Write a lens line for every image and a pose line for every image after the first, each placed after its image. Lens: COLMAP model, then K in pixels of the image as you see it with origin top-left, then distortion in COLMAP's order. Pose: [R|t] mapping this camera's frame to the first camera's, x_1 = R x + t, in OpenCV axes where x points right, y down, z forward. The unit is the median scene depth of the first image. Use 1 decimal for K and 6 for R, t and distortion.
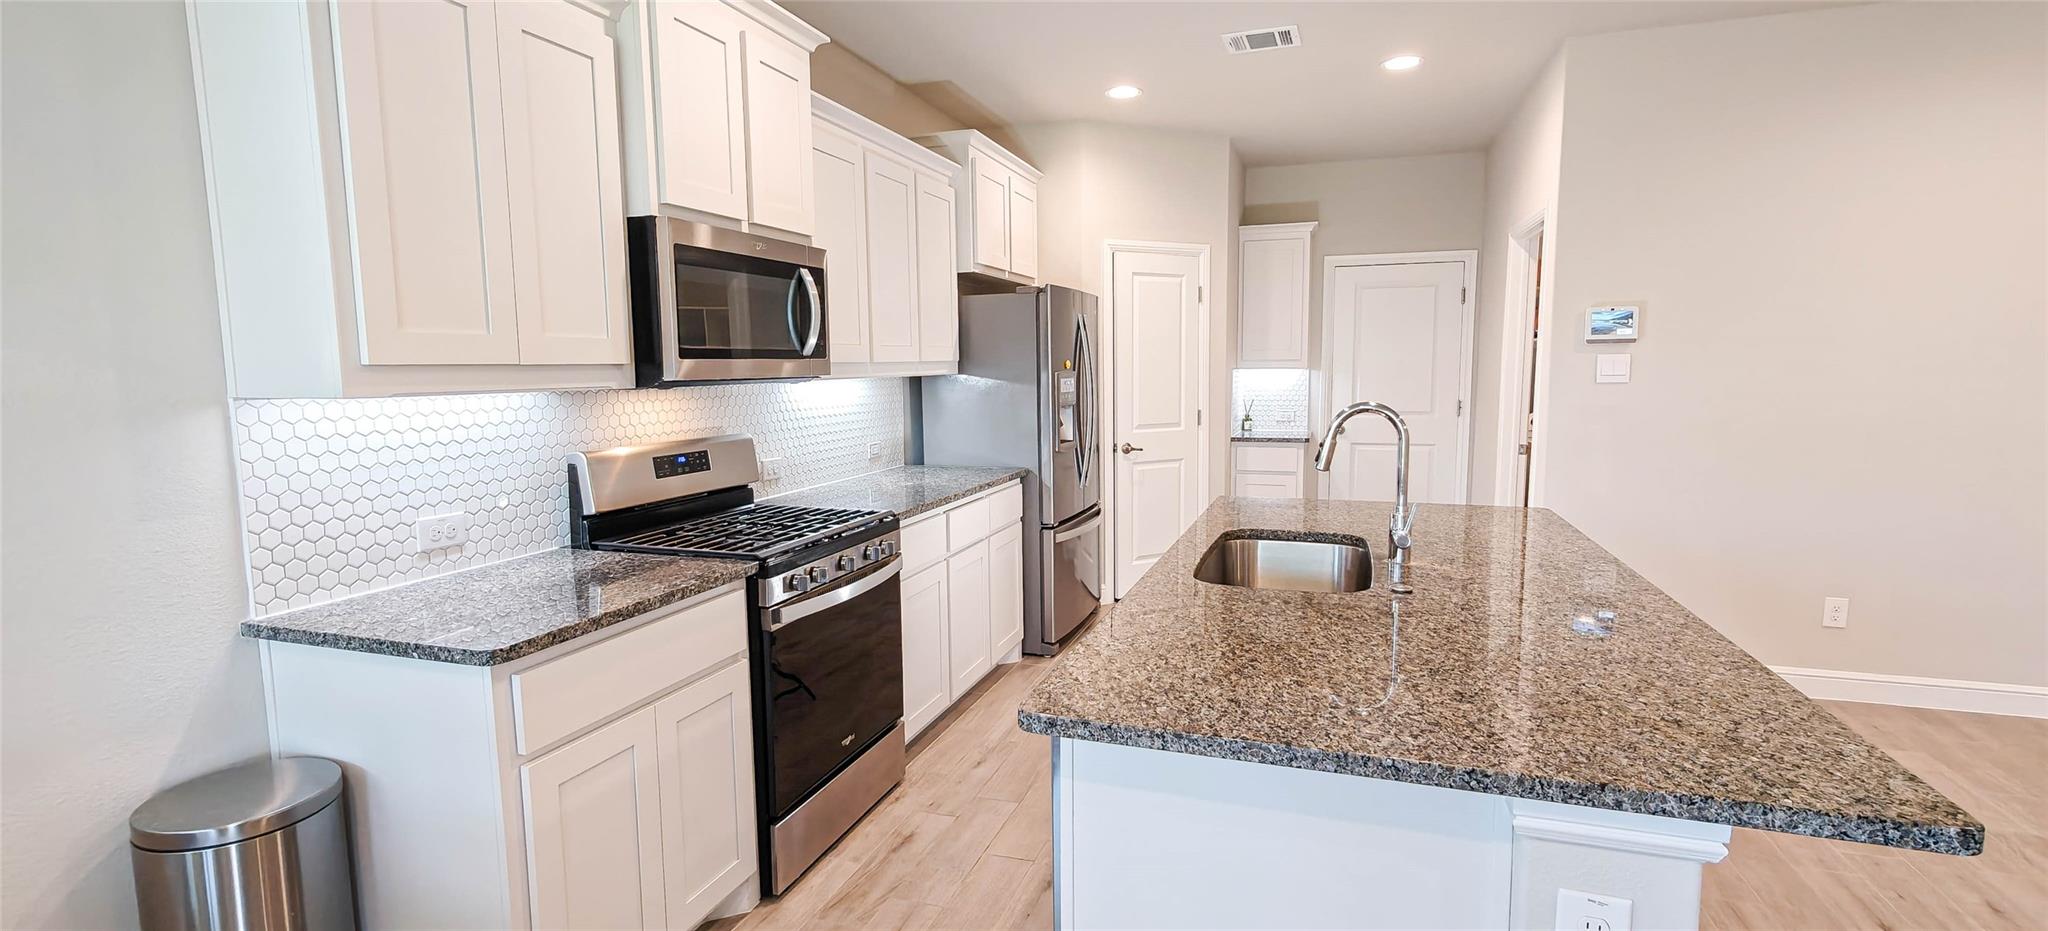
lens RADIAL K [[922.4, 0, 1015.2], [0, 922.4, 469.5], [0, 0, 1]] dist [-0.005444, 0.000072]
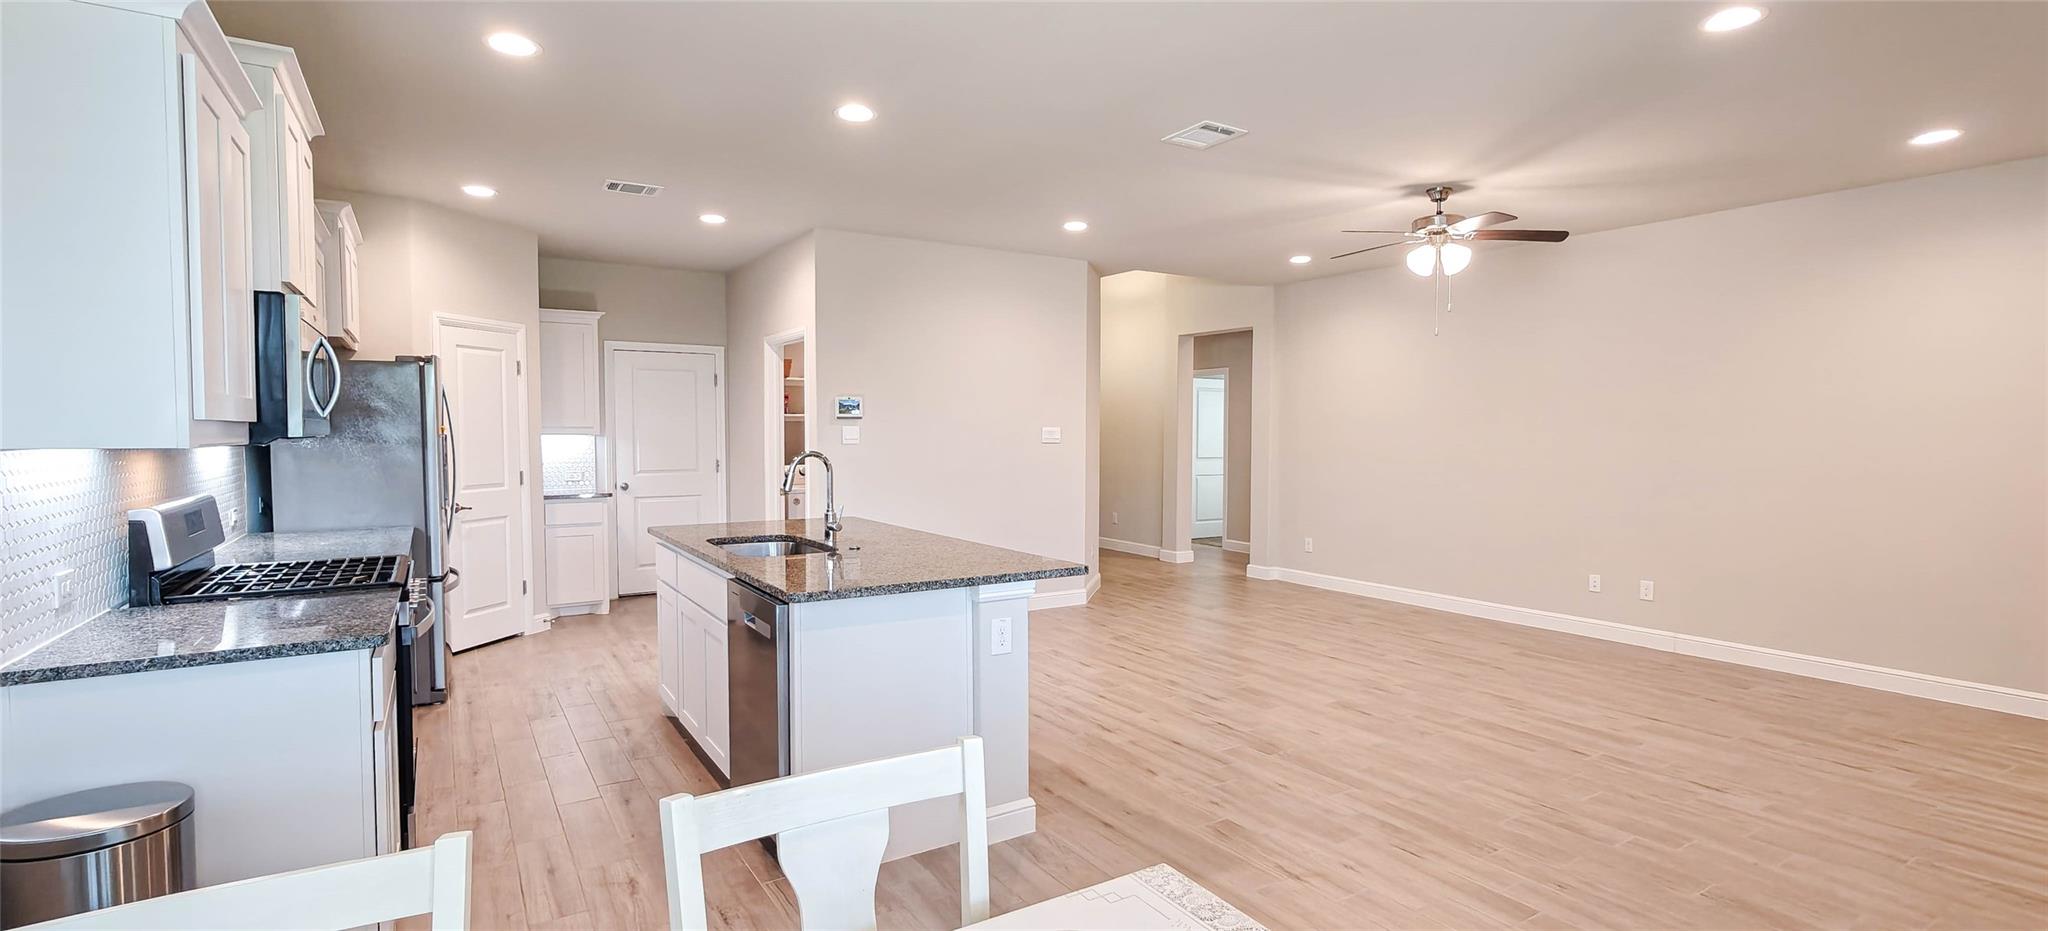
lens RADIAL K [[922.4, 0, 1029.8], [0, 922.4, 464.6], [0, 0, 1]] dist [-0.005444, 0.000072]
pose [[0.621060, -0.016131, 0.783597, -0.290380], [0.079054, 0.995979, -0.042154, 0.022909], [-0.779766, 0.088127, 0.619838, -0.163200]]
